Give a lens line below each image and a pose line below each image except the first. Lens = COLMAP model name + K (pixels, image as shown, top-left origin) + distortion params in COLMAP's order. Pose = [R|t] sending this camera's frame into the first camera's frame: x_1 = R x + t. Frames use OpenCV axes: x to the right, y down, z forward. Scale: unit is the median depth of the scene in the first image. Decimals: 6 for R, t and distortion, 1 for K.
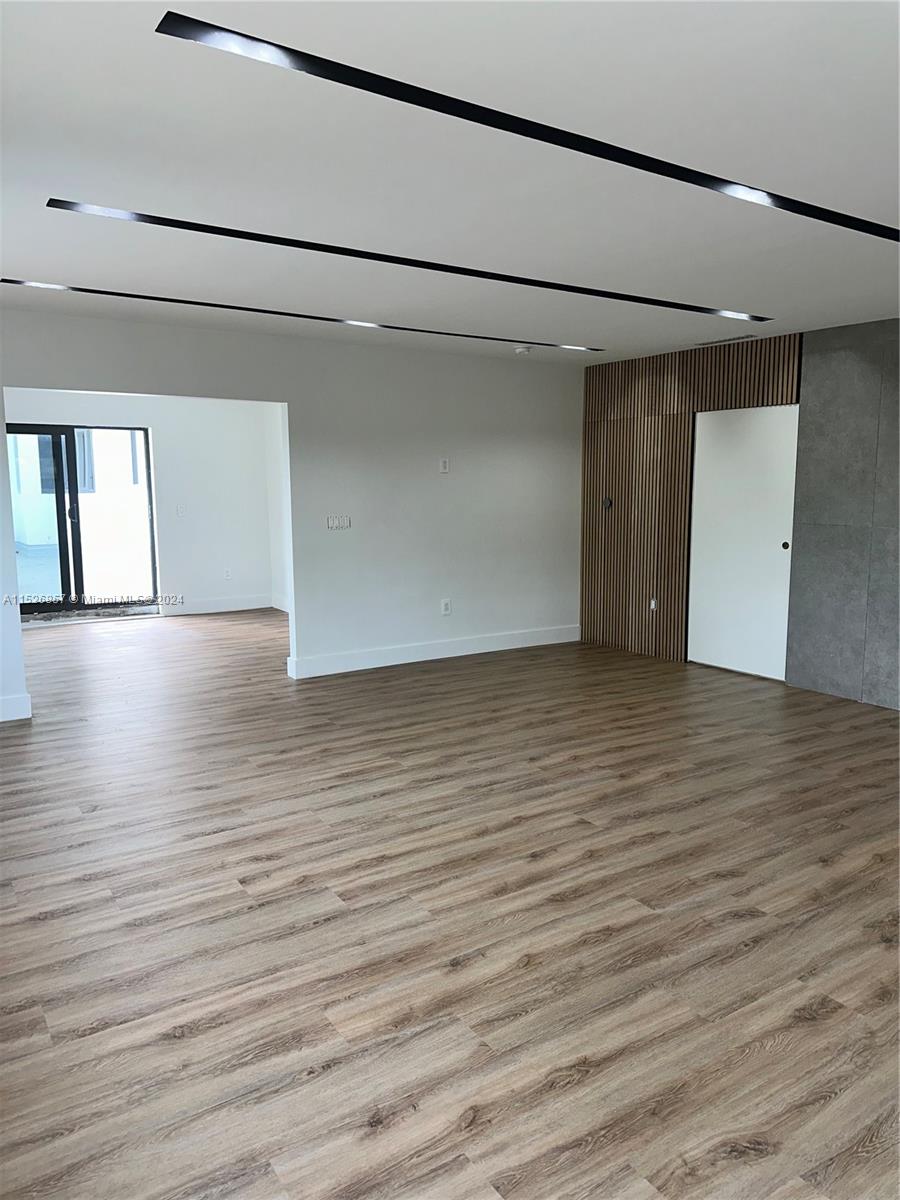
lens RADIAL K [[849.1, 0, 462.3], [0, 849.1, 590.4], [0, 0, 1]] dist [0.059823, -0.055247]
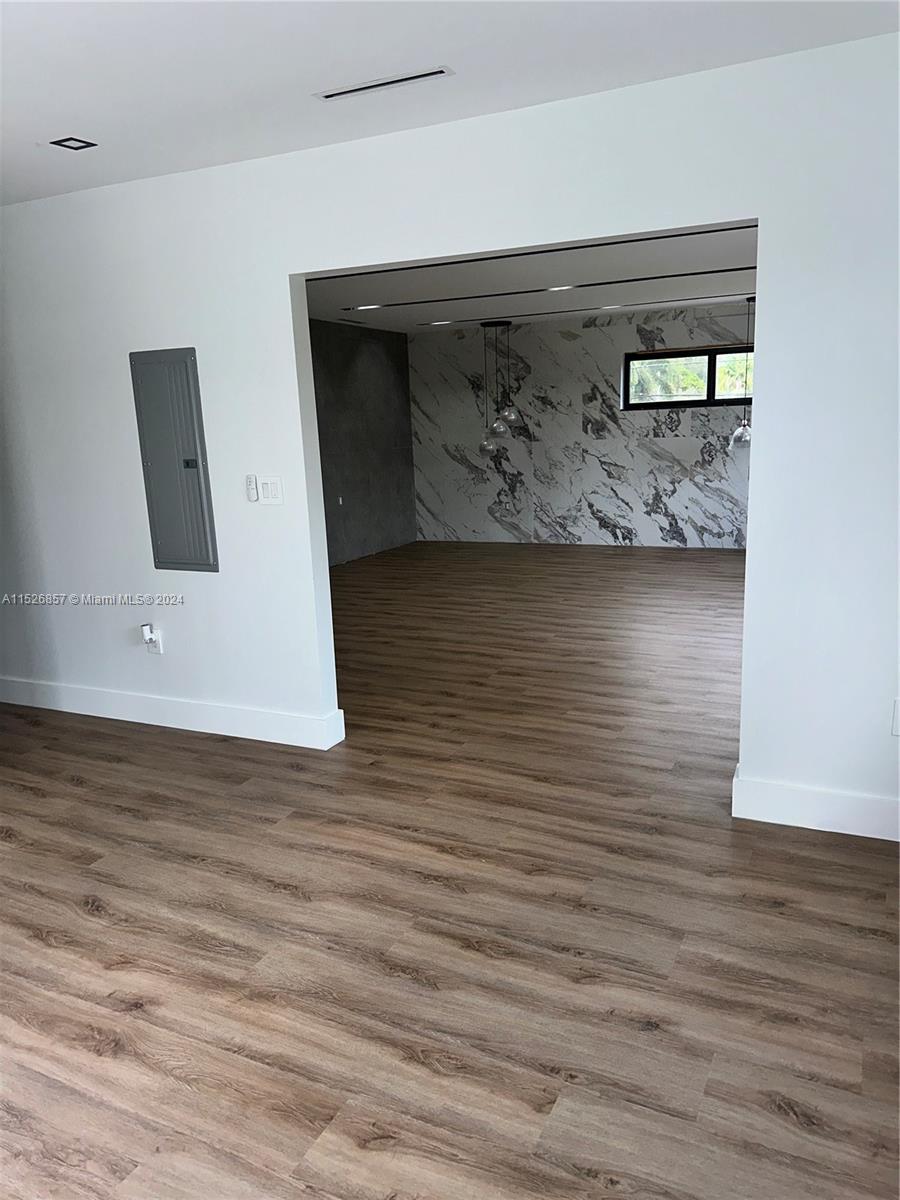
lens RADIAL K [[849.1, 0, 447.6], [0, 849.1, 610.8], [0, 0, 1]] dist [0.059823, -0.055247]
pose [[-0.498518, -0.170358, 0.849975, -1.025379], [0.152284, 0.948042, 0.279330, -0.204900], [-0.853399, 0.268689, -0.446673, 1.618583]]
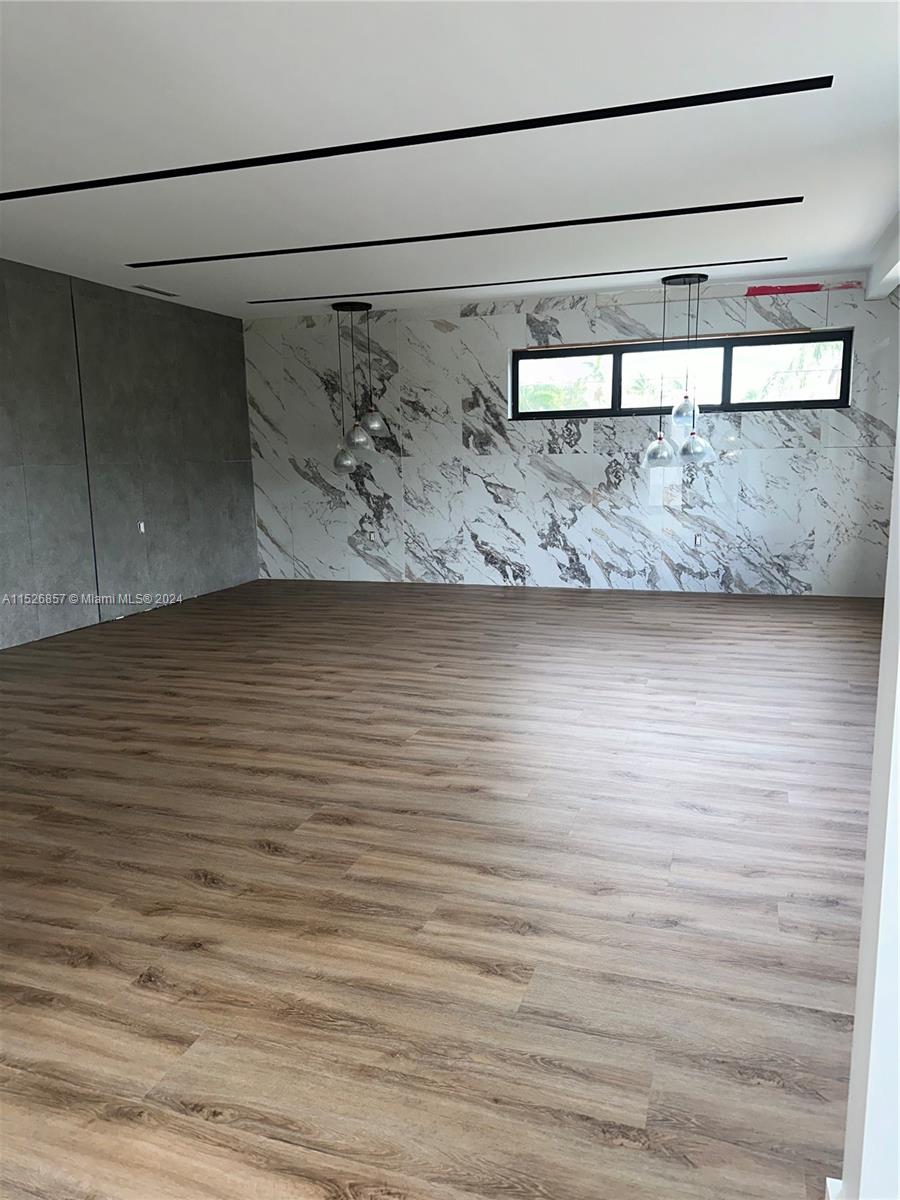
lens RADIAL K [[849.1, 0, 459.0], [0, 849.1, 590.9], [0, 0, 1]] dist [0.059823, -0.055247]
pose [[-0.616044, -0.116044, 0.779117, -0.694810], [0.121552, 0.963238, 0.239579, -0.117983], [-0.778277, 0.242294, -0.579292, 1.347628]]
